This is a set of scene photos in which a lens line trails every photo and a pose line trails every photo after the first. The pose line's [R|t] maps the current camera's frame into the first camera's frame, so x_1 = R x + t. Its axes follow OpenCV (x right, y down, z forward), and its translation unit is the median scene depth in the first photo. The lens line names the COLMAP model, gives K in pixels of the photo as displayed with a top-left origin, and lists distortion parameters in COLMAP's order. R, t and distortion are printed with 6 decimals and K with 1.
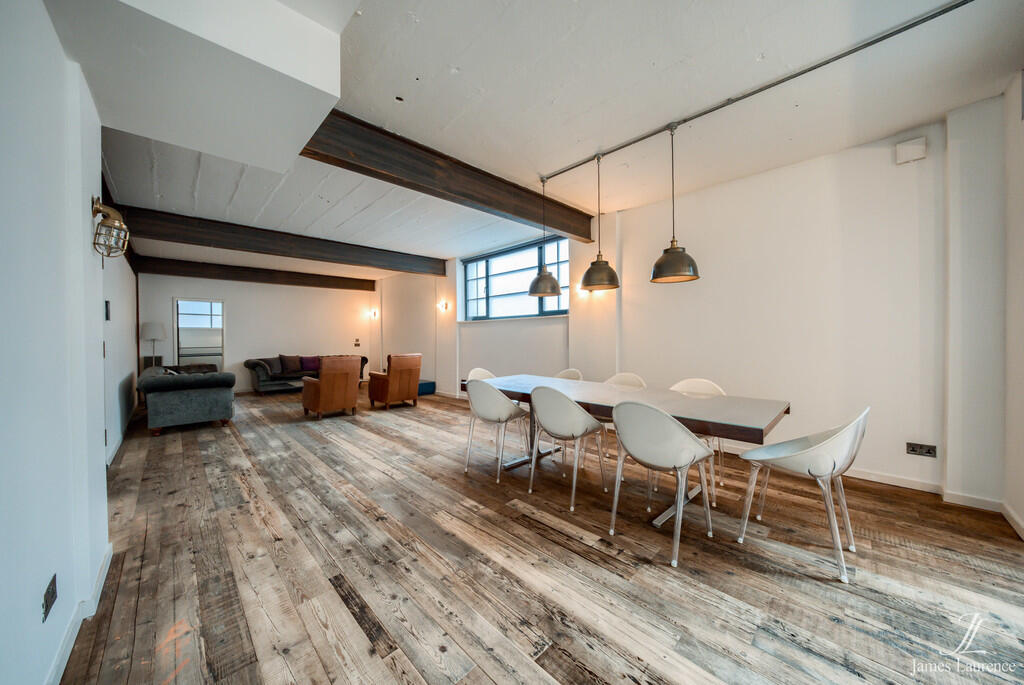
lens RADIAL K [[349.5, 0, 512.0], [0, 349.5, 342.5], [0, 0, 1]] dist [-0.018984, 0.002268]
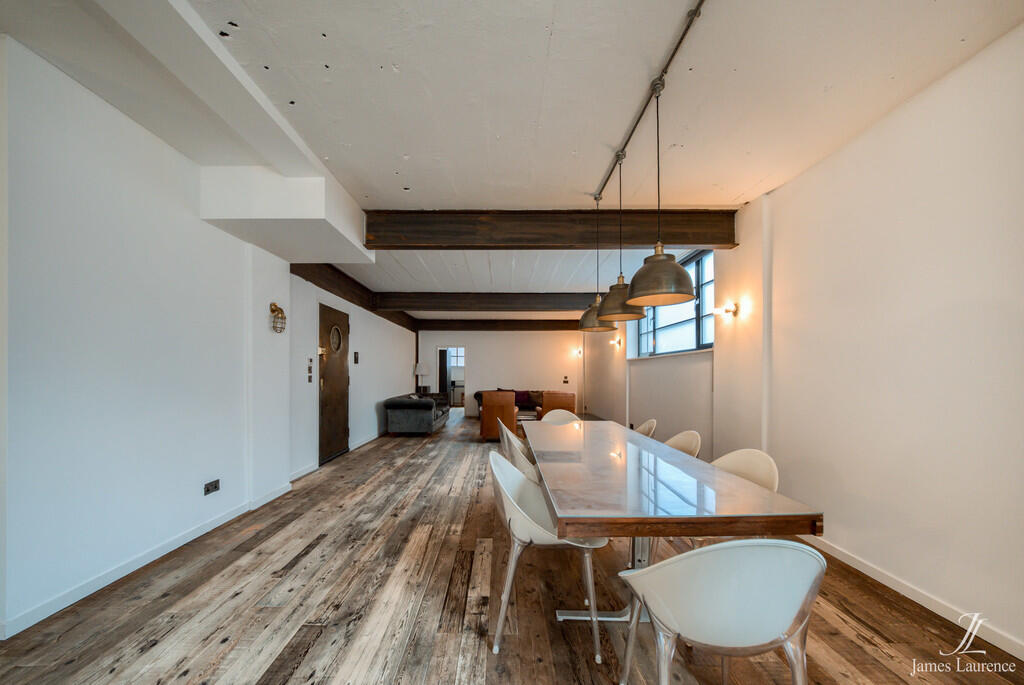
lens RADIAL K [[369.6, 0, 507.7], [0, 369.6, 374.5], [0, 0, 1]] dist [-0.010414, -0.003601]
pose [[0.719804, 0.011289, -0.694085, 0.603210], [-0.021357, 0.999755, -0.005887, -0.014666], [0.693849, 0.019061, 0.719869, 0.197836]]
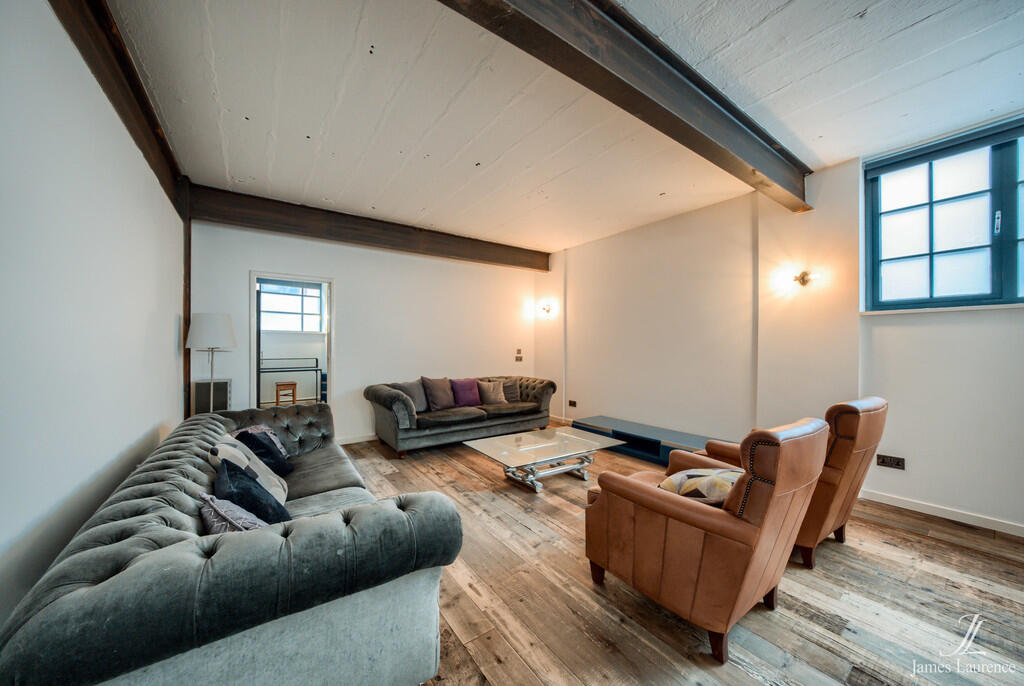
lens RADIAL K [[357.9, 0, 505.8], [0, 357.9, 341.3], [0, 0, 1]] dist [-0.028792, 0.007205]
pose [[0.986301, 0.008402, -0.164743, -1.055110], [-0.013493, 0.999465, -0.029805, -0.013012], [0.164404, 0.031620, 0.985886, 1.092075]]
